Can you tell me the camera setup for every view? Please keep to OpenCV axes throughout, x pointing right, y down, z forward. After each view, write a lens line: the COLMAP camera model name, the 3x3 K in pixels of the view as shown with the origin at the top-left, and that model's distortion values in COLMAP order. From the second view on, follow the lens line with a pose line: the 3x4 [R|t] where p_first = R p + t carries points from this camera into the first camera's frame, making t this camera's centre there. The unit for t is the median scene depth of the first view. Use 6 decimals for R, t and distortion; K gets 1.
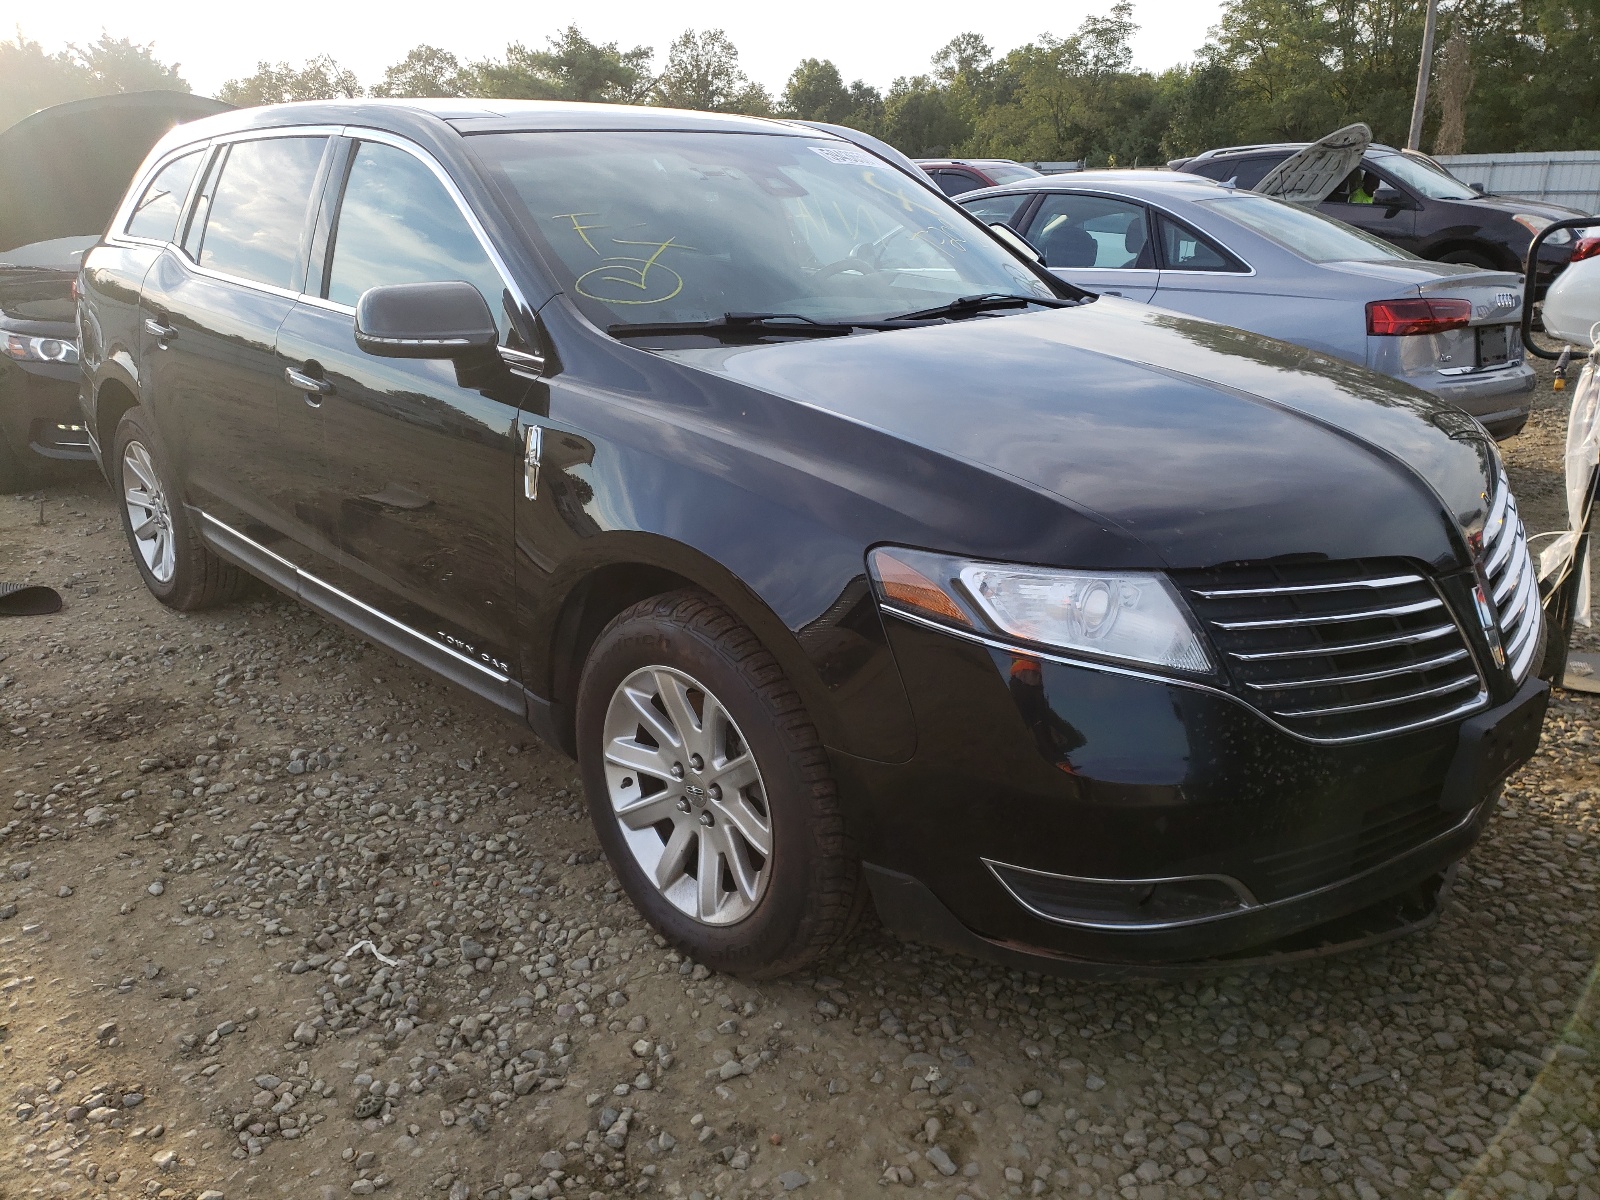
lens RADIAL K [[1221.7, 0, 797.5], [0, 1221.7, 611.9], [0, 0, 1]] dist [0.014236, 0.007473]
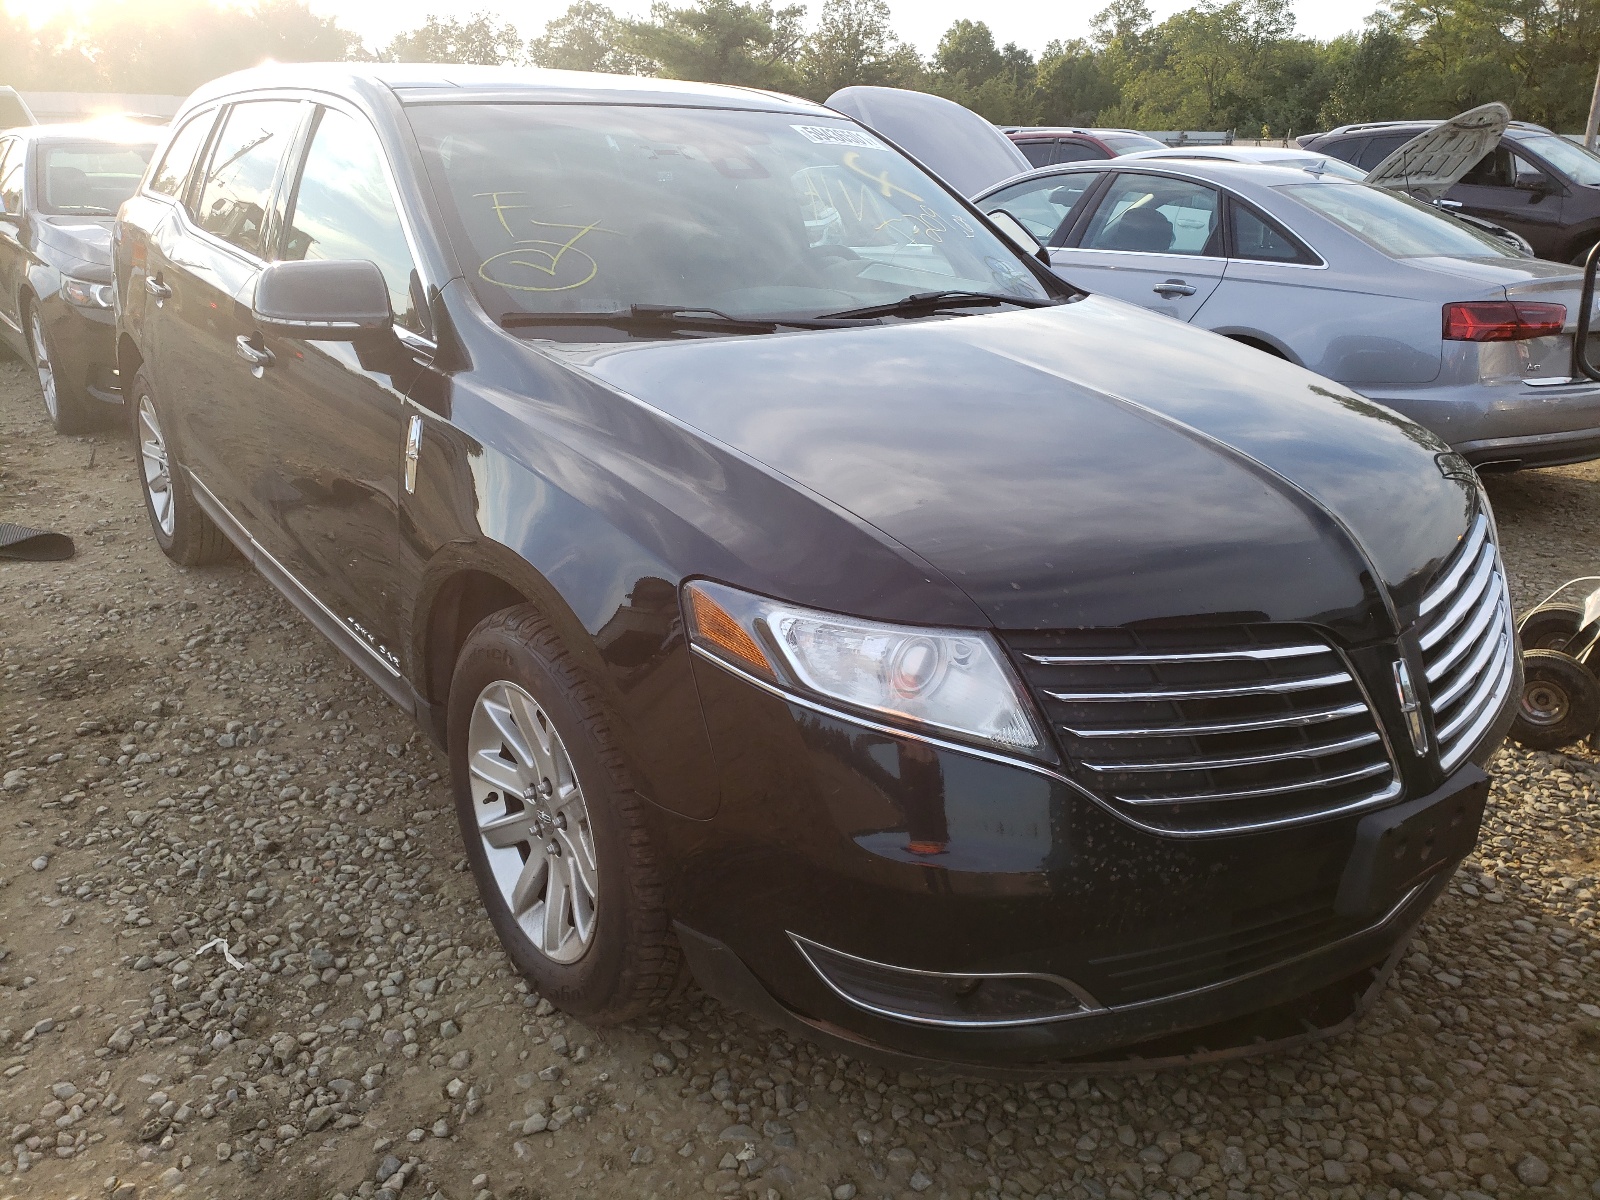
lens RADIAL K [[1221.7, 0, 801.6], [0, 1221.7, 584.0], [0, 0, 1]] dist [0.014236, 0.007473]
pose [[0.993825, 0.061186, -0.092563, 0.183415], [-0.060395, 0.998110, 0.011322, -0.052411], [0.093081, -0.005662, 0.995642, 0.081210]]
